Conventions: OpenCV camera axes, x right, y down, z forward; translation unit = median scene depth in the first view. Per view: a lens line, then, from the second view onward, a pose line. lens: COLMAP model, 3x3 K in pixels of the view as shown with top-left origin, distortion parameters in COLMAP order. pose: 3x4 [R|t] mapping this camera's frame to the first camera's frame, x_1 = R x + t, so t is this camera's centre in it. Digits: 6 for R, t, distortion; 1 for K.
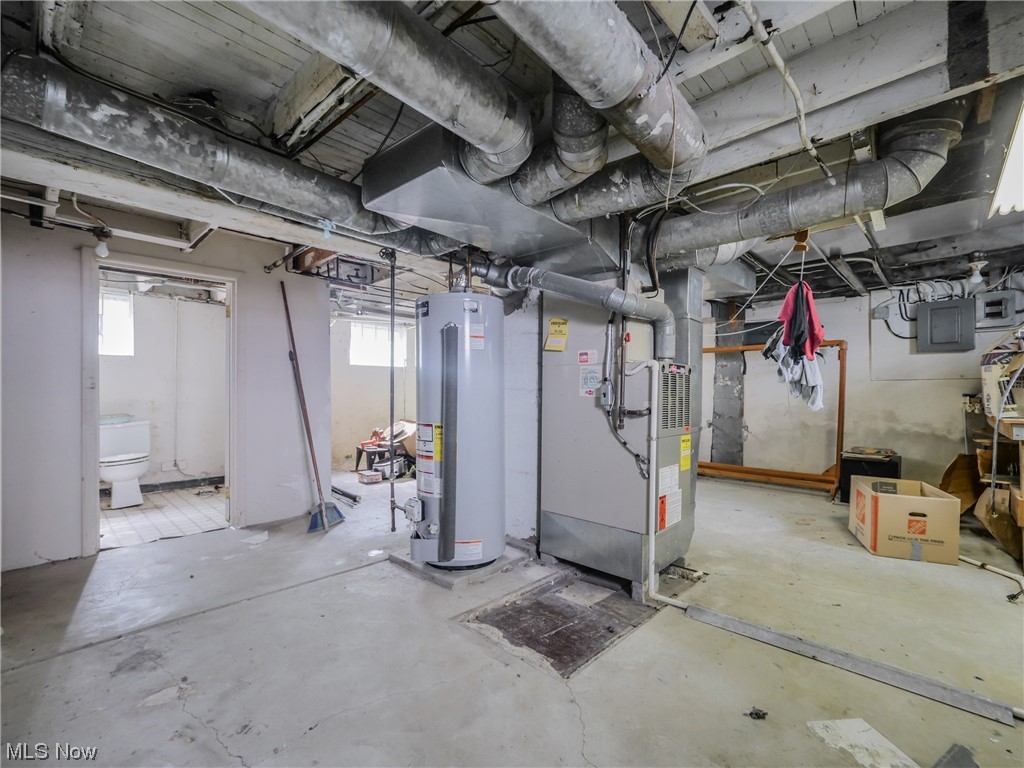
lens RADIAL K [[445.9, 0, 510.2], [0, 445.9, 393.6], [0, 0, 1]] dist [-0.005953, -0.002276]
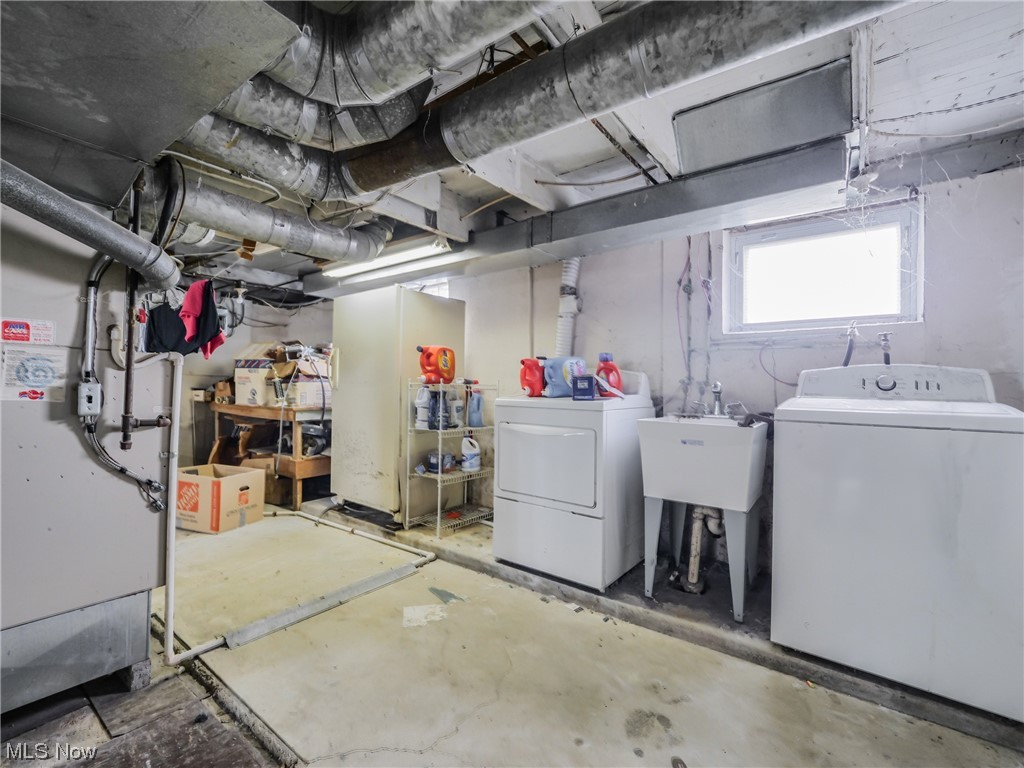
lens RADIAL K [[445.9, 0, 511.1], [0, 445.9, 381.7], [0, 0, 1]] dist [-0.005953, -0.002276]
pose [[-0.109074, 0.011531, 0.993967, -0.501206], [-0.015933, 0.999784, -0.013346, -0.023689], [-0.993906, -0.017292, -0.108867, 0.510408]]
